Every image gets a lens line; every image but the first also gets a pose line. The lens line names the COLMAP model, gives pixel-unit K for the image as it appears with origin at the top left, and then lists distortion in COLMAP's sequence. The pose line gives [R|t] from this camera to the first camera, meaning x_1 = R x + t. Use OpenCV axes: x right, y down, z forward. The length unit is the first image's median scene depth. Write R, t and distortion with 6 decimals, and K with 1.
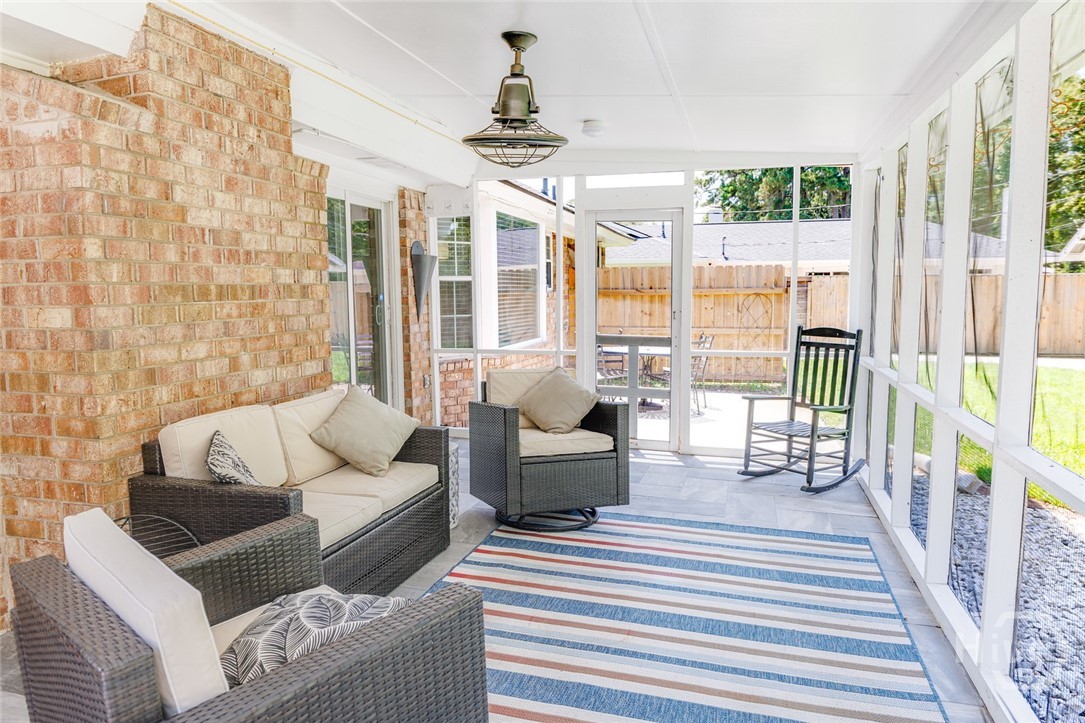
lens RADIAL K [[713.1, 0, 540.5], [0, 713.1, 361.2], [0, 0, 1]] dist [-0.029596, 0.004294]
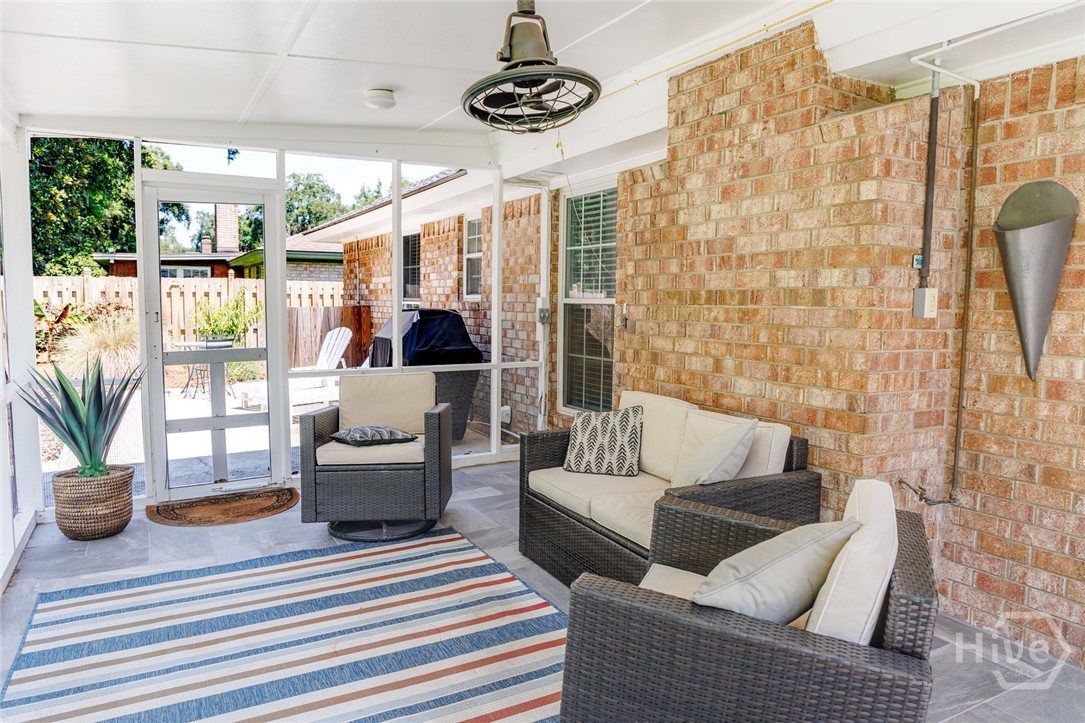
lens RADIAL K [[713.1, 0, 543.0], [0, 713.1, 368.9], [0, 0, 1]] dist [-0.029596, 0.004294]
pose [[-0.703004, 0.064589, -0.708247, 0.514527], [-0.078425, 0.982753, 0.167467, -0.152419], [0.706849, 0.173274, -0.685814, 1.593585]]
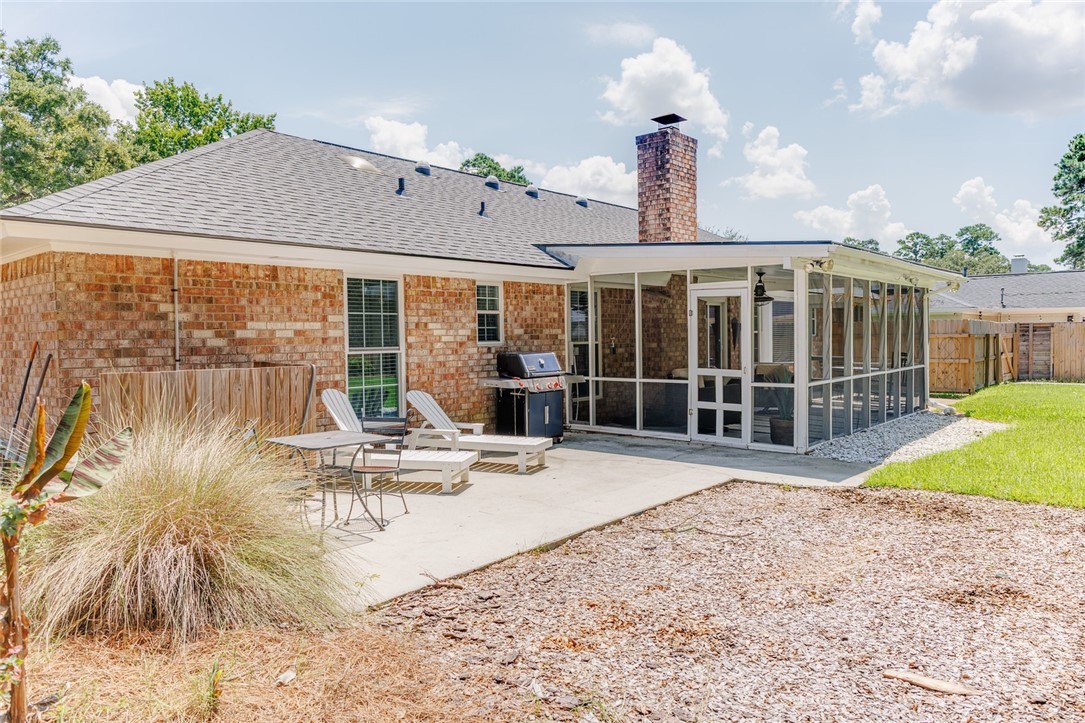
lens RADIAL K [[713.1, 0, 542.3], [0, 713.1, 359.7], [0, 0, 1]] dist [-0.029596, 0.004294]
pose [[0.903472, 0.010020, -0.428530, 0.548429], [-0.035887, 0.997985, -0.052326, 0.251786], [0.427142, 0.062654, 0.902011, -2.909653]]
